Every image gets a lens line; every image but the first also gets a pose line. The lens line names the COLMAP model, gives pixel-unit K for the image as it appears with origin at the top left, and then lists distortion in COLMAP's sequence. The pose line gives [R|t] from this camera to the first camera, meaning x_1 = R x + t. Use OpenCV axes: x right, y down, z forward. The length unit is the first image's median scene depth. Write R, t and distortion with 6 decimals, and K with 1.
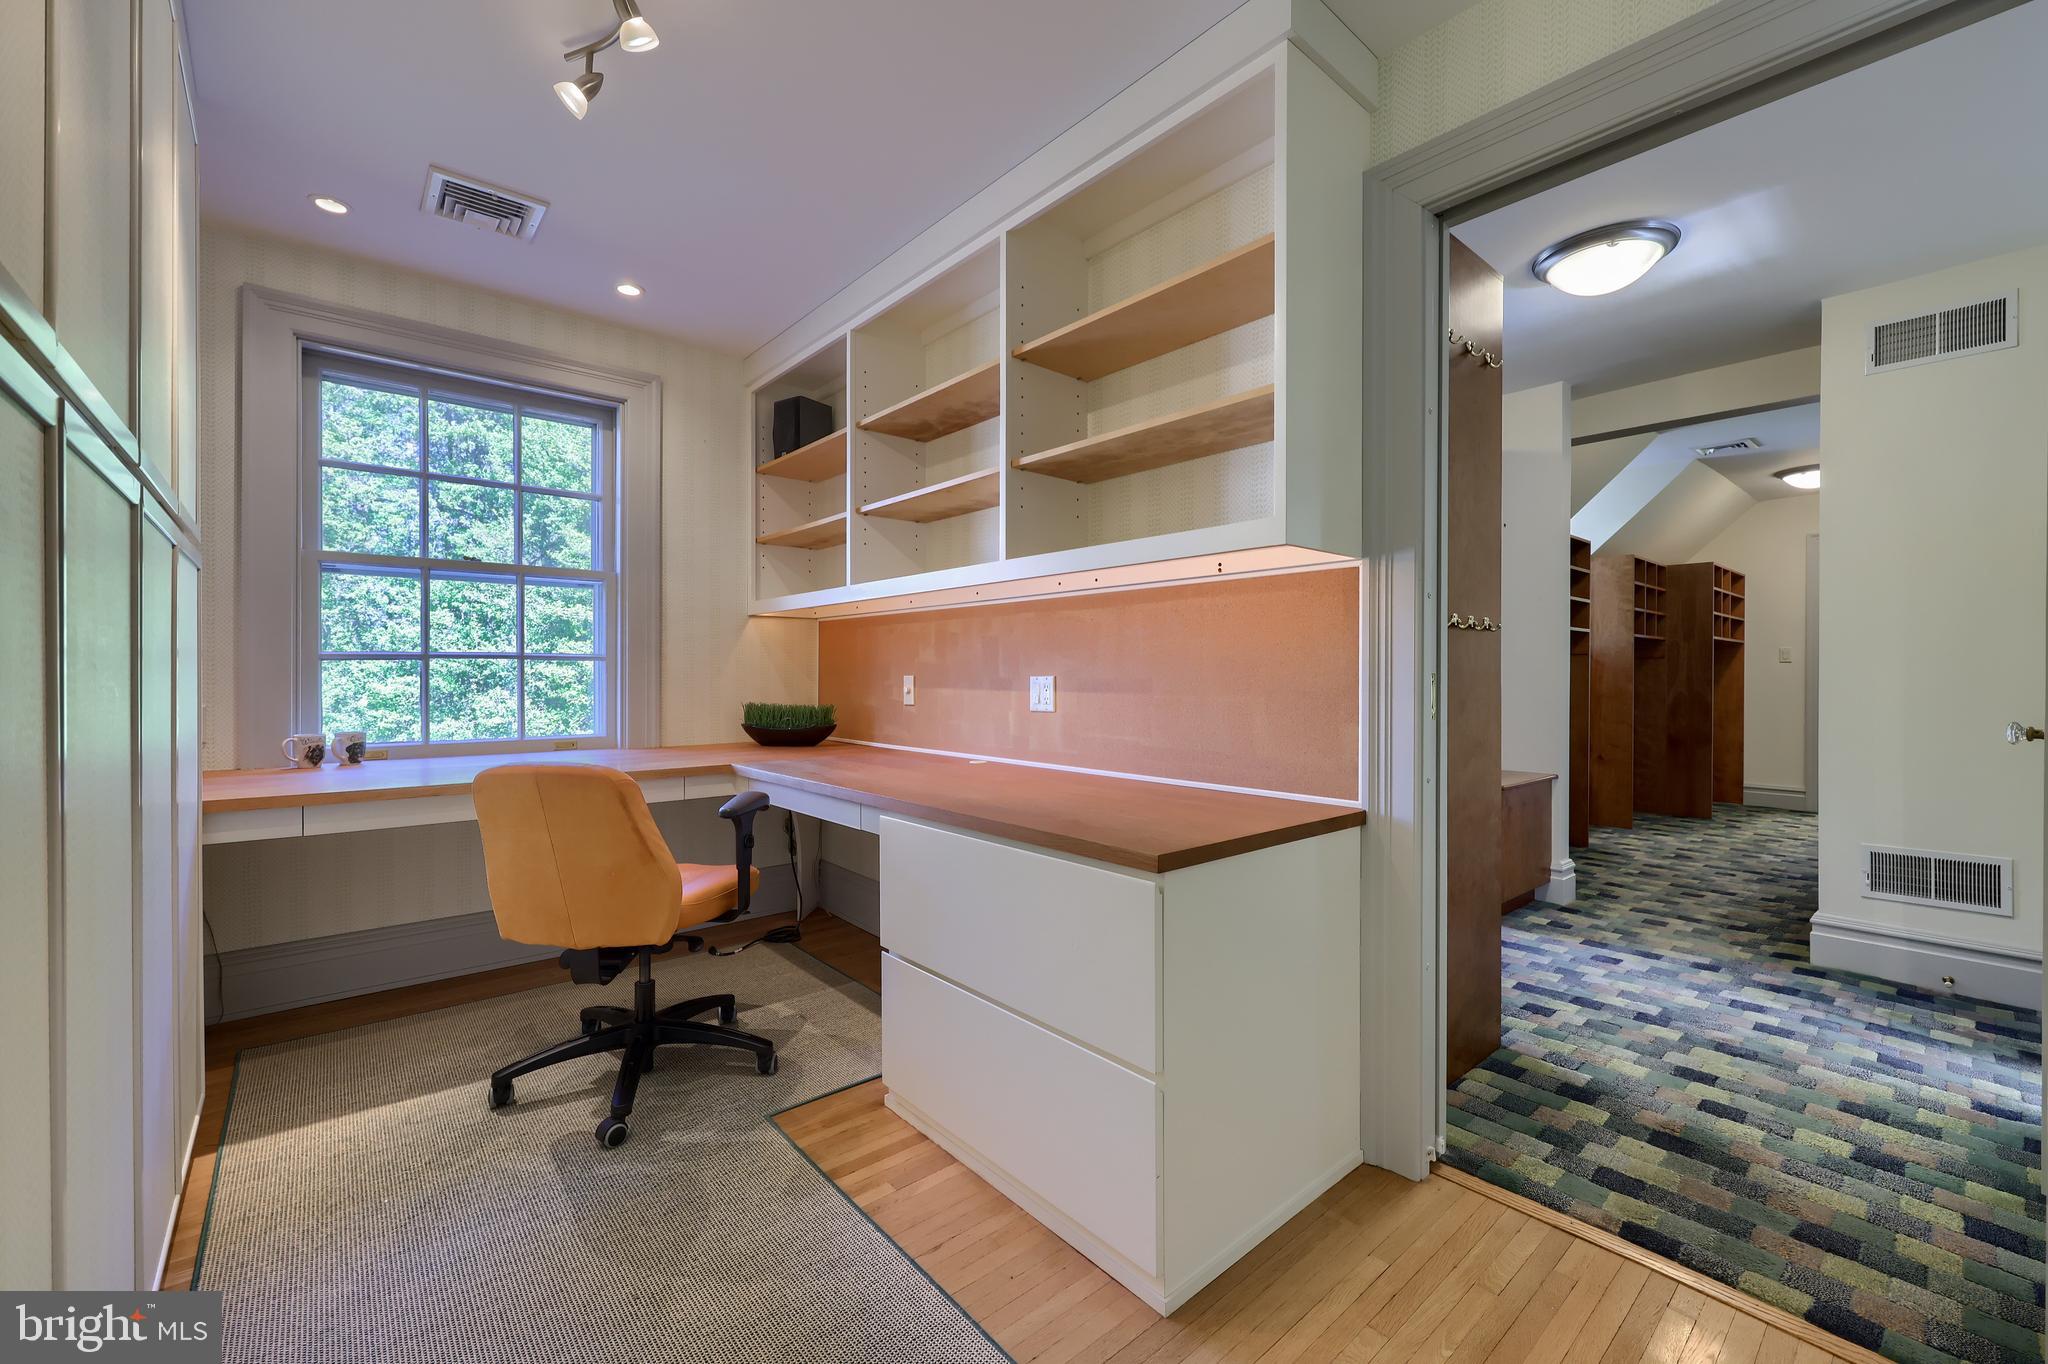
lens RADIAL K [[828.6, 0, 1019.0], [0, 828.6, 680.9], [0, 0, 1]] dist [-0.009044, -0.000008]
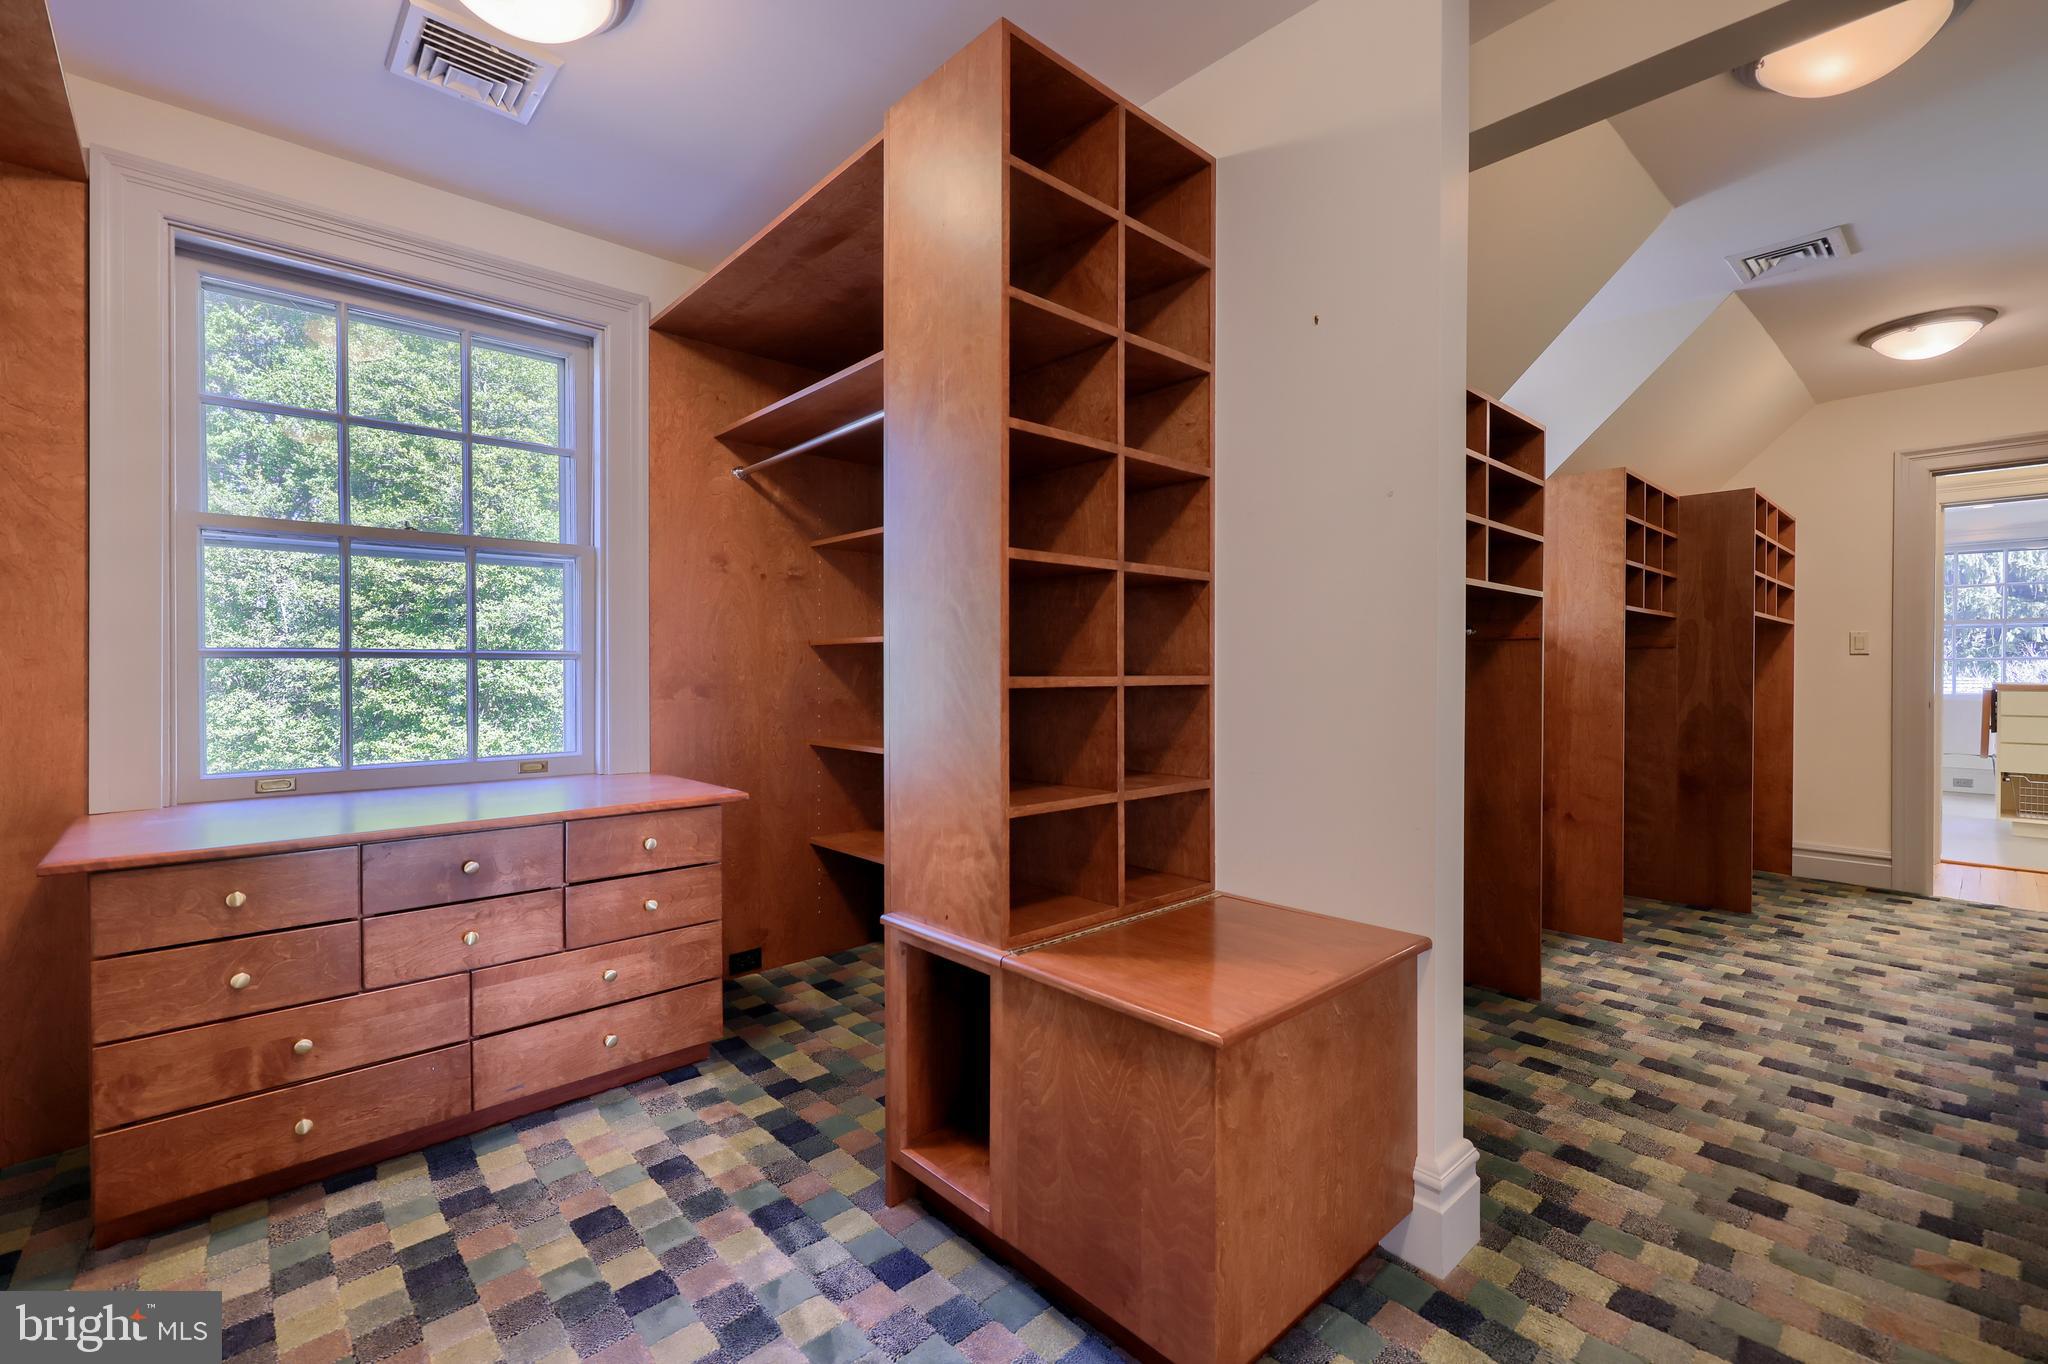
lens RADIAL K [[857.5, 0, 1017.4], [0, 857.5, 676.6], [0, 0, 1]] dist [-0.011956, -0.000326]
pose [[0.999805, -0.001129, 0.019728, 0.293785], [0.001079, 0.999996, 0.002536, -0.008499], [-0.019731, -0.002514, 0.999802, 0.392279]]
